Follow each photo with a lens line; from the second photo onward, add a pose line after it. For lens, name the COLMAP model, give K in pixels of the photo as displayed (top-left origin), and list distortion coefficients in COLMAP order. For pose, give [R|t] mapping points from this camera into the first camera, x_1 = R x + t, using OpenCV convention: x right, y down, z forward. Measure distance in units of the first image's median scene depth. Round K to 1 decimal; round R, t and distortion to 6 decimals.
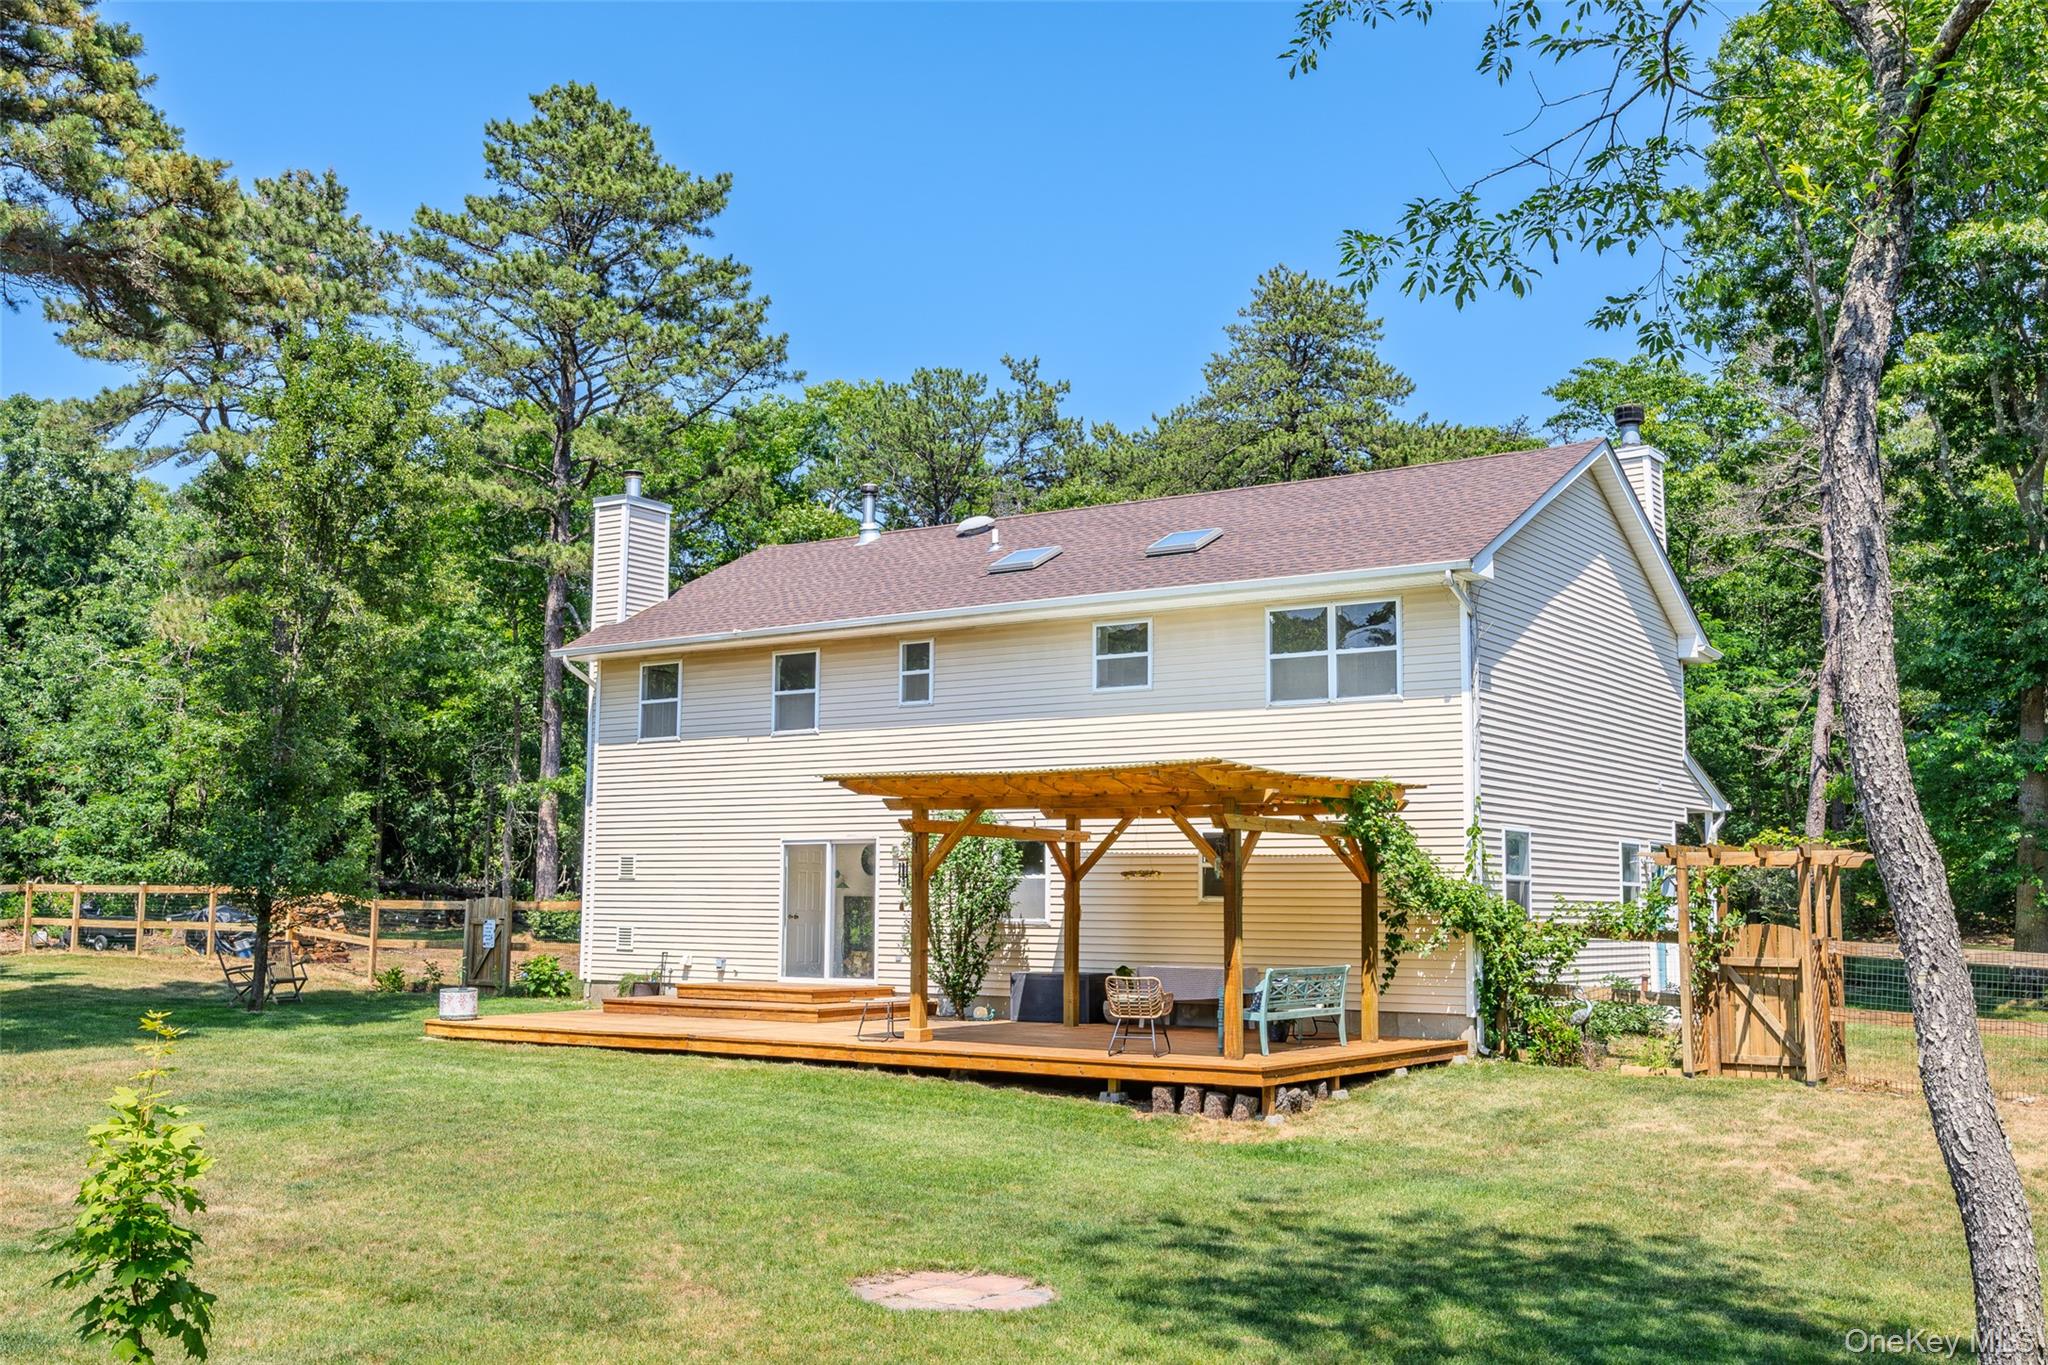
lens RADIAL K [[2030.1, 0, 1024.0], [0, 2030.1, 682.5], [0, 0, 1]] dist [0.009831, 0.011255]
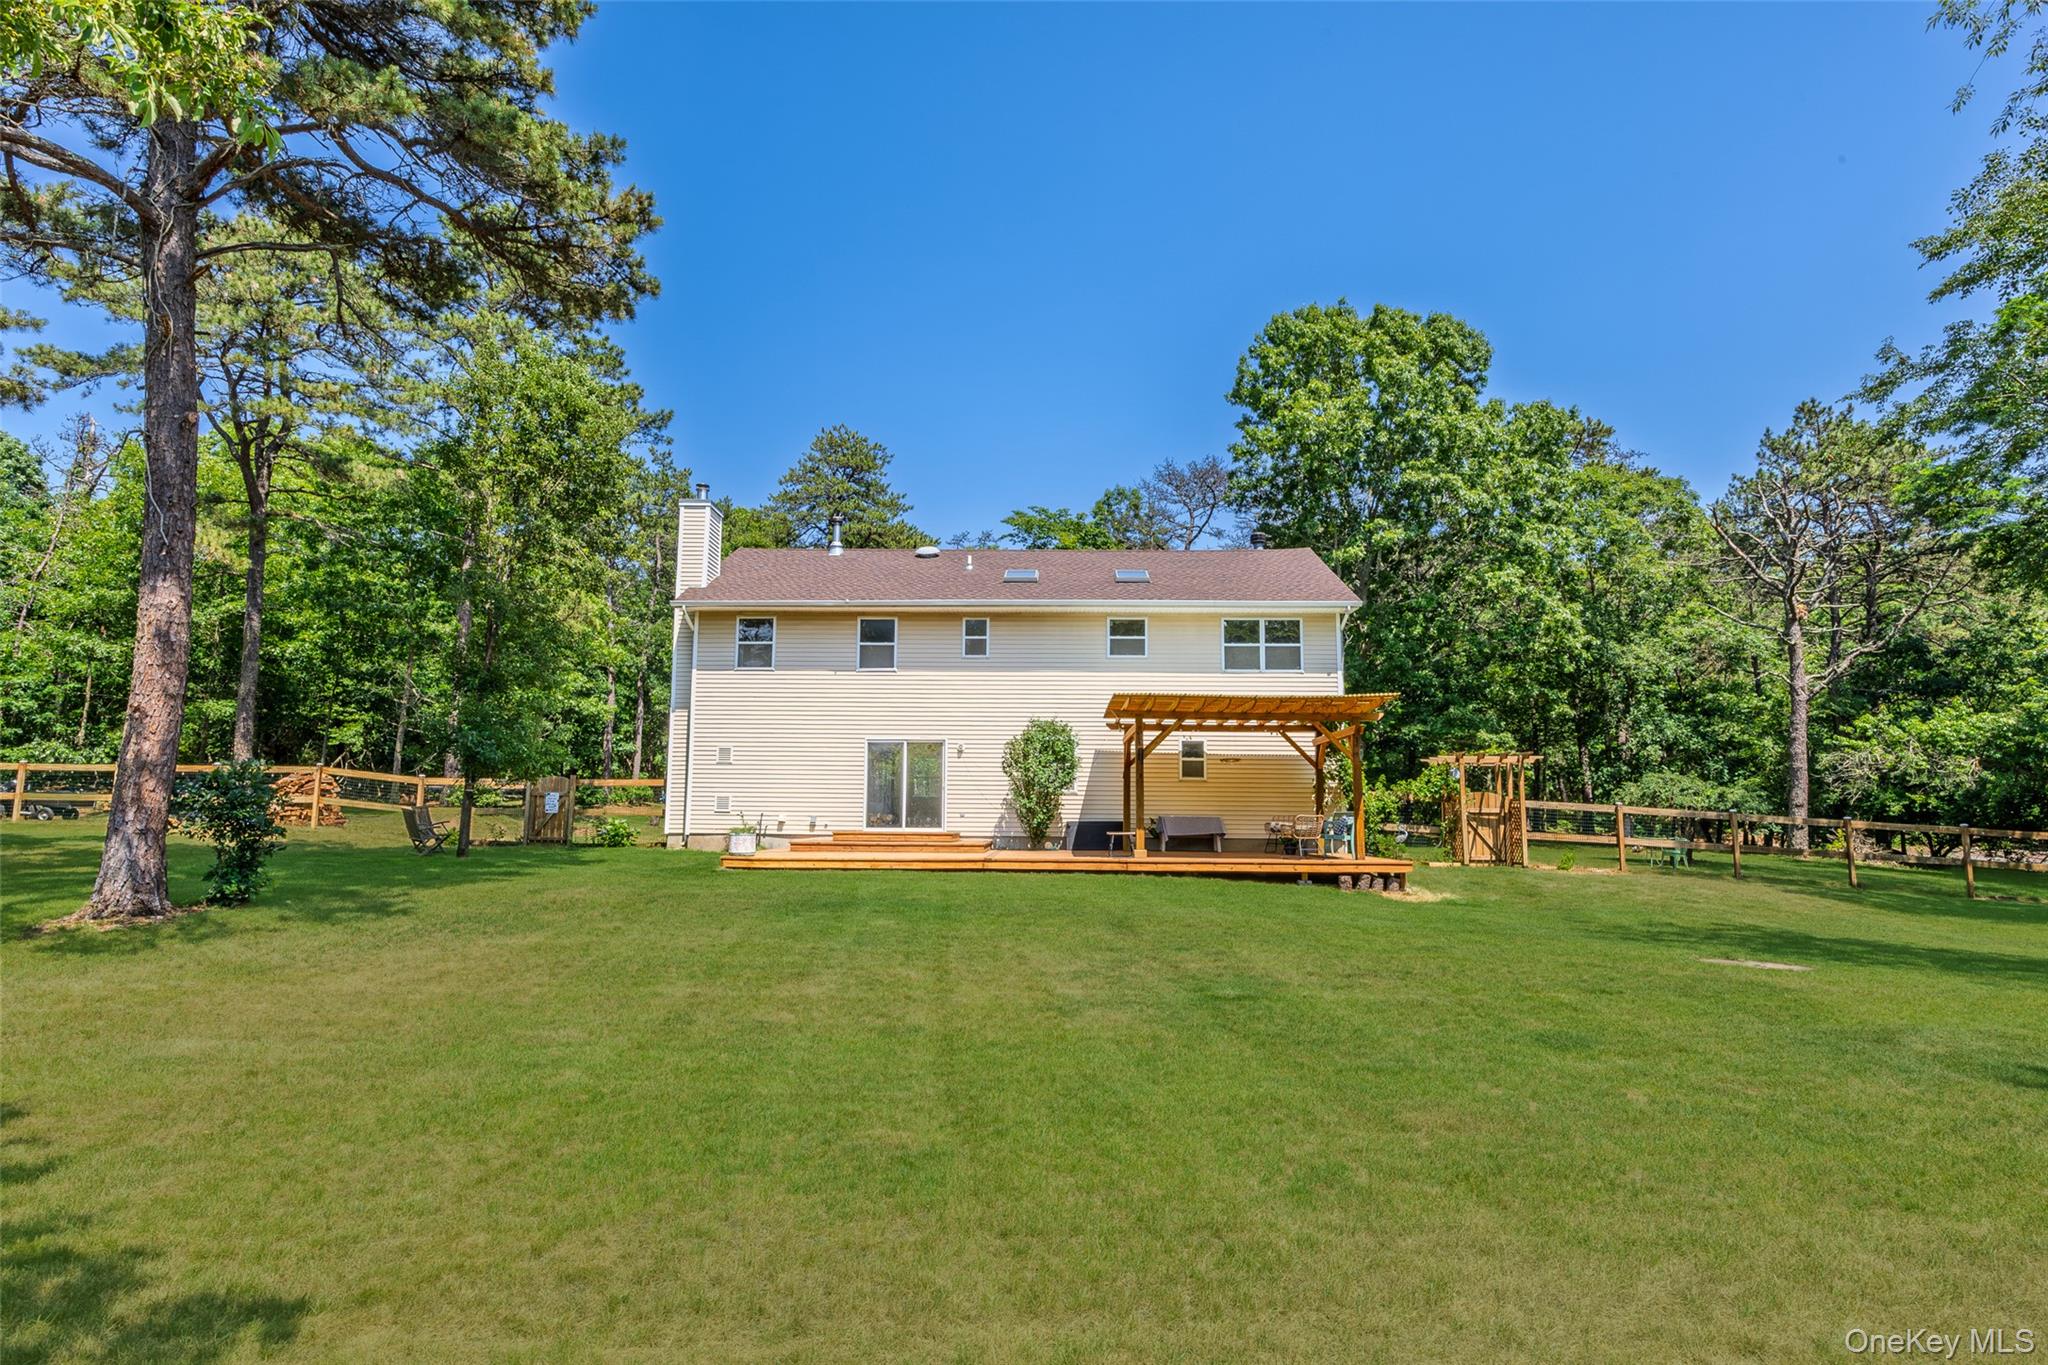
lens RADIAL K [[1141.5, 0, 1024.0], [0, 1141.5, 682.5], [0, 0, 1]] dist [0.000324, 0.000004]
pose [[0.838165, 0.065116, 0.541515, -0.508953], [-0.062575, 0.997772, -0.023126, 0.049132], [-0.541815, -0.014502, 0.840373, 0.216978]]
